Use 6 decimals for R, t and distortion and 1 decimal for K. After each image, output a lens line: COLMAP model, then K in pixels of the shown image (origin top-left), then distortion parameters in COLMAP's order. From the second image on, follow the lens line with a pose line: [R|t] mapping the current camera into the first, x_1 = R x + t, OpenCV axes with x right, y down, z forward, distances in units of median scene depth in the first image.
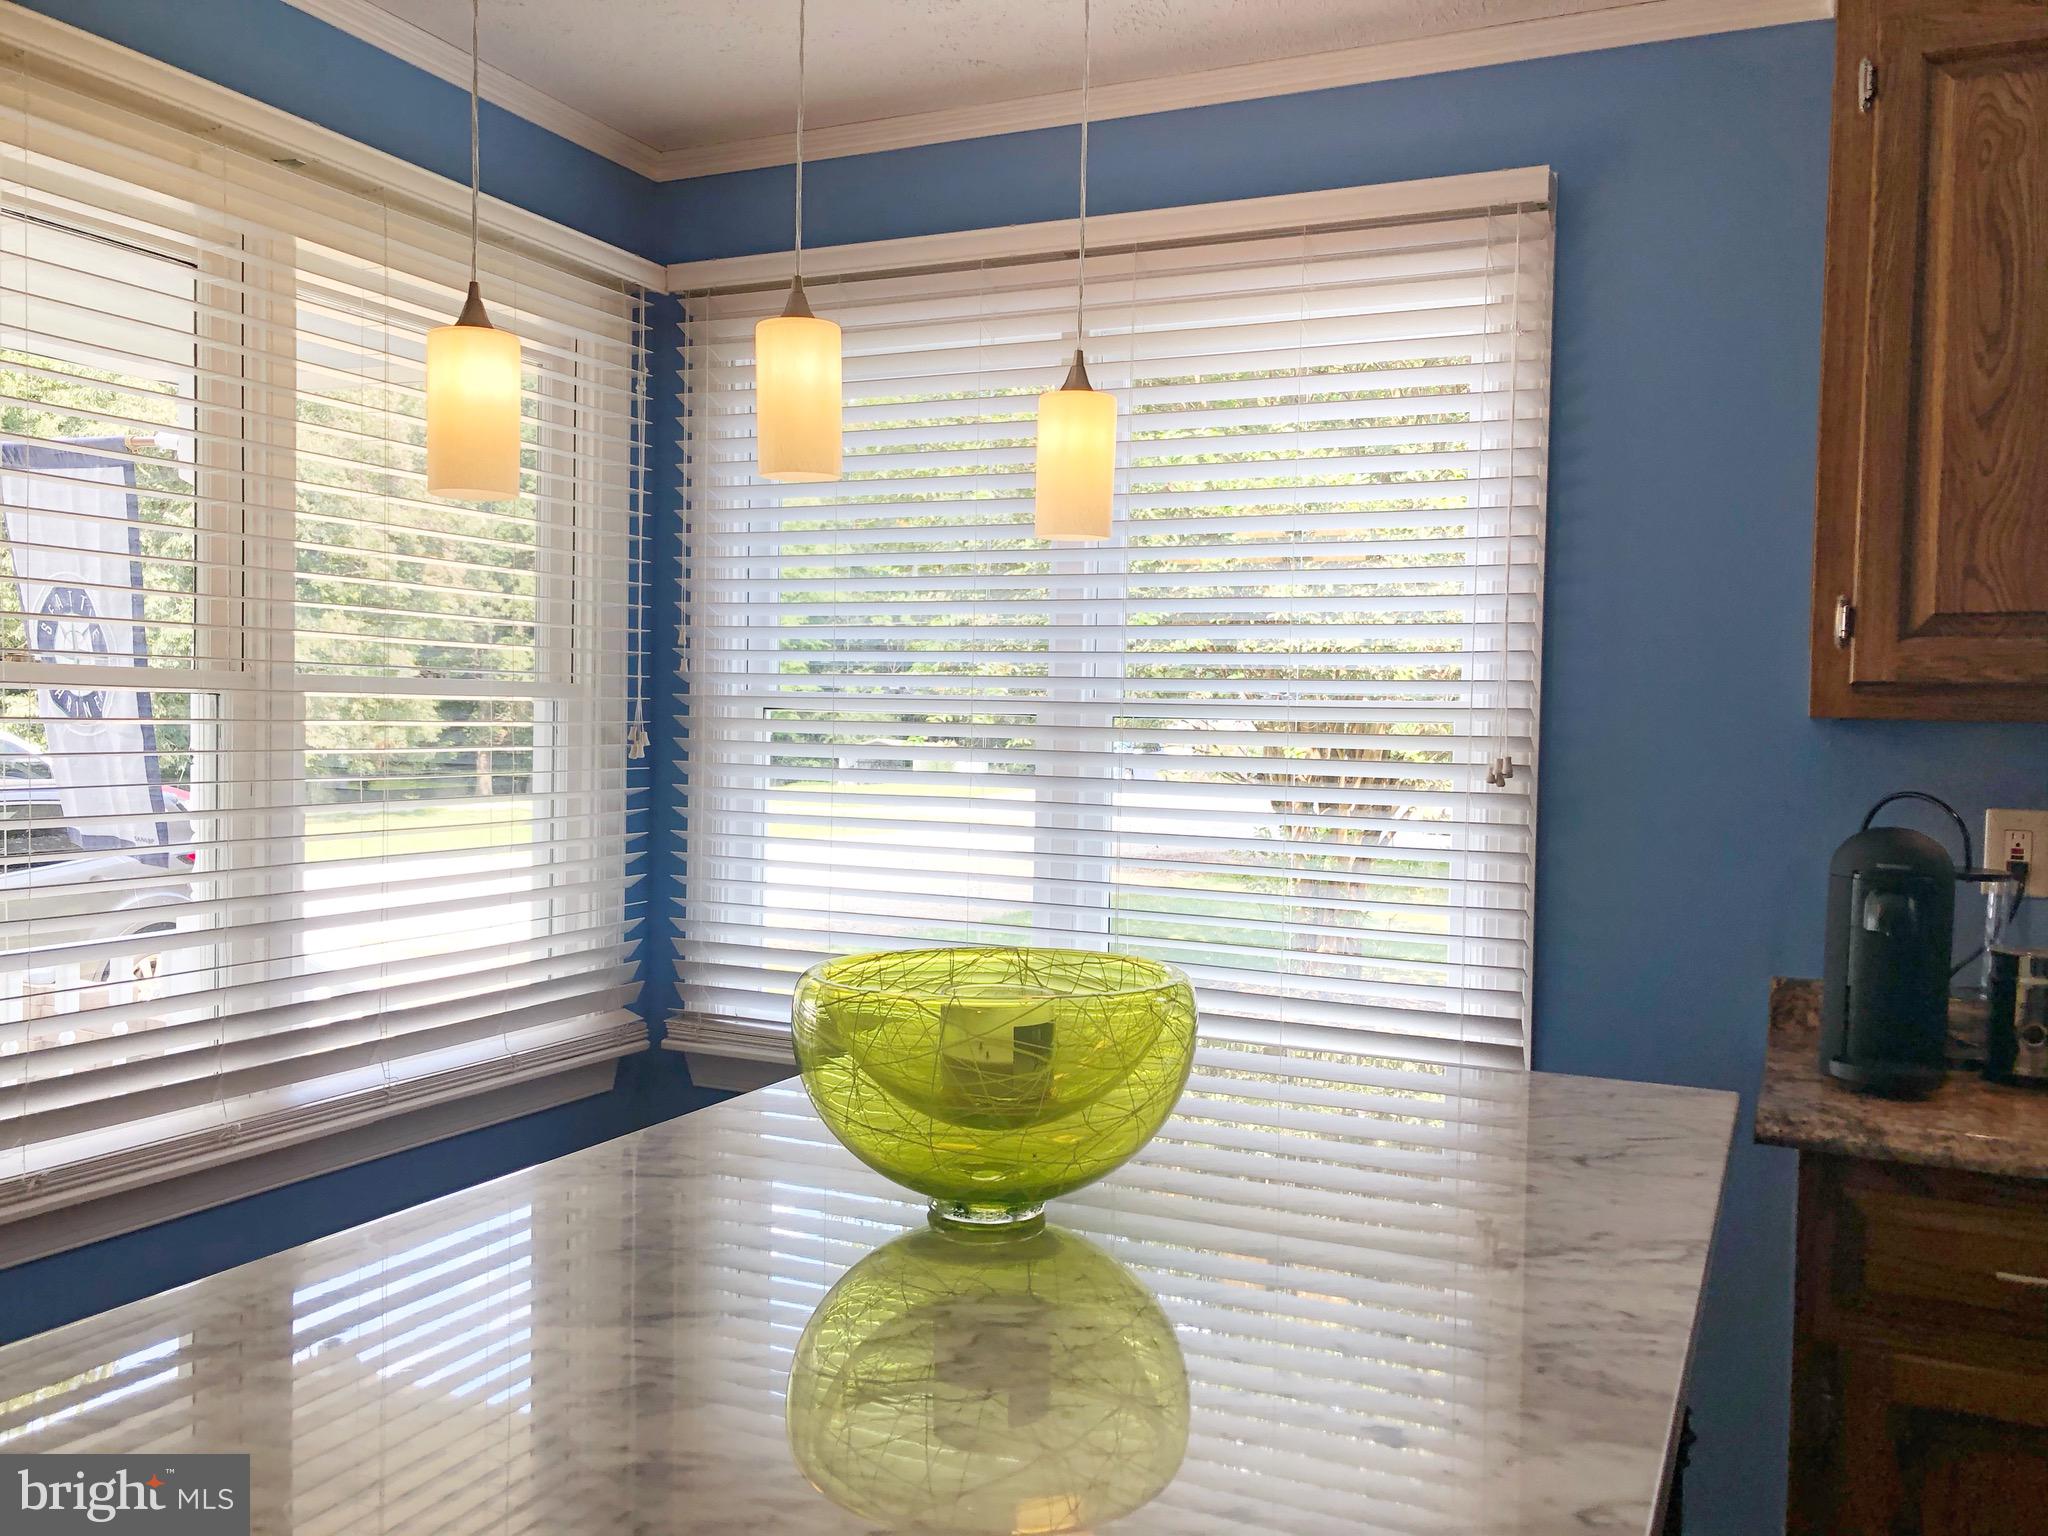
lens RADIAL K [[1672.6, 0, 1024.0], [0, 1672.6, 768.0], [0, 0, 1]] dist [-0.004325, -0.009545]
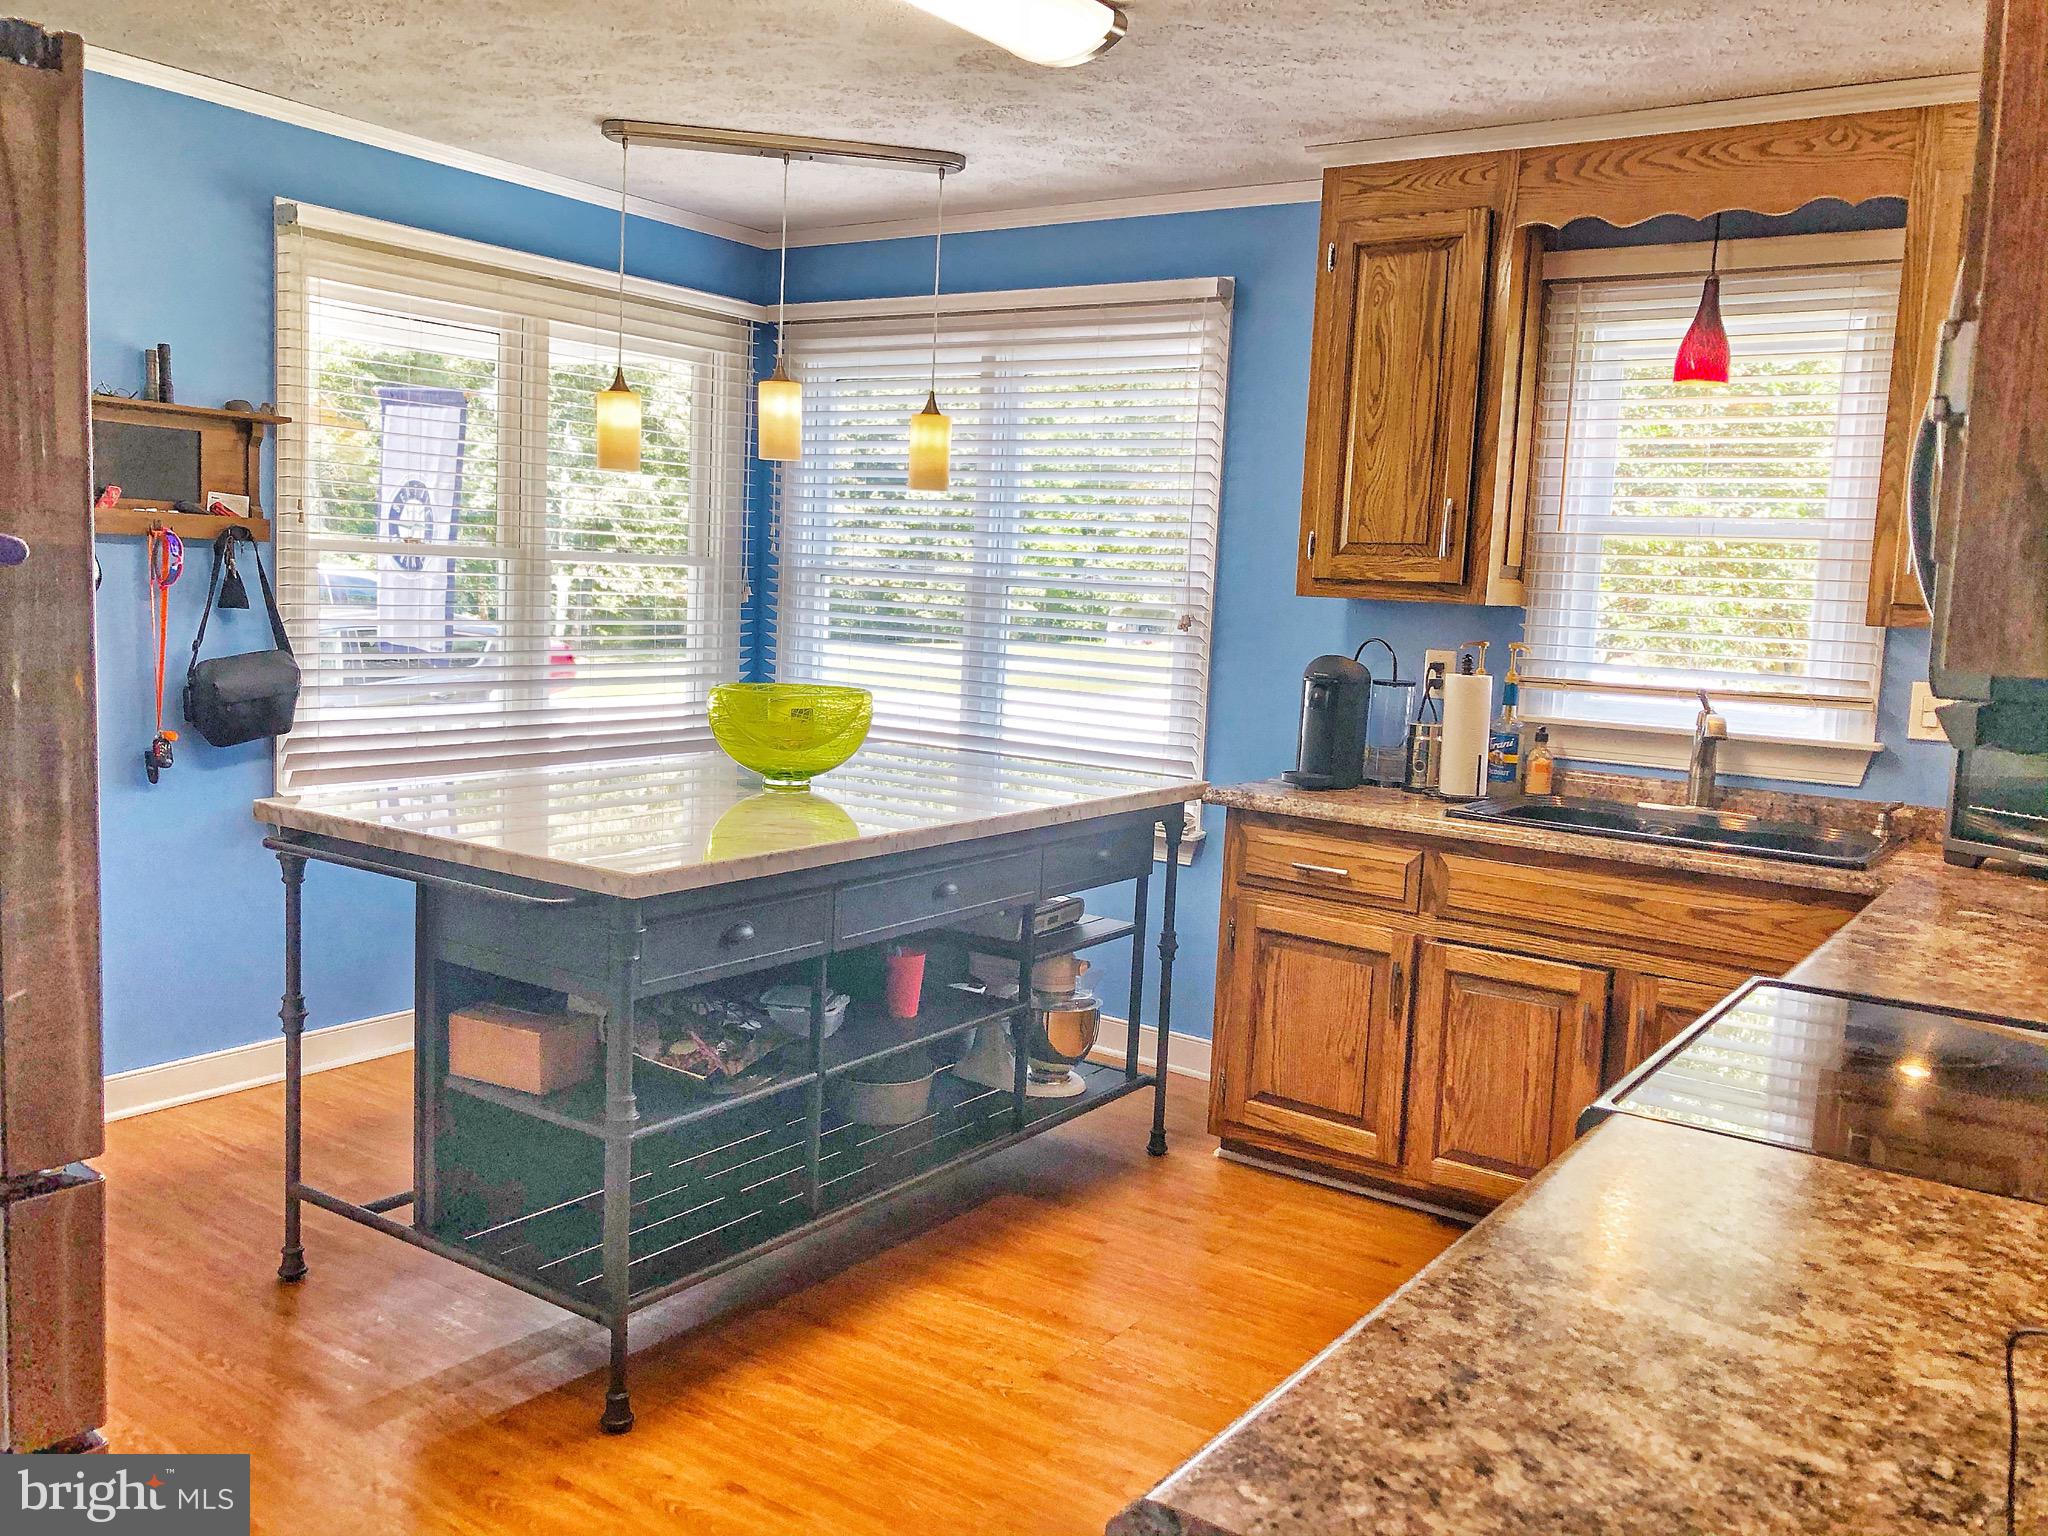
lens RADIAL K [[1672.6, 0, 1024.0], [0, 1672.6, 768.0], [0, 0, 1]] dist [-0.004325, -0.009545]
pose [[0.985205, 0.046325, -0.164999, 0.494290], [-0.033036, 0.996052, 0.082395, 0.018117], [0.168164, -0.075725, 0.982846, -0.925401]]
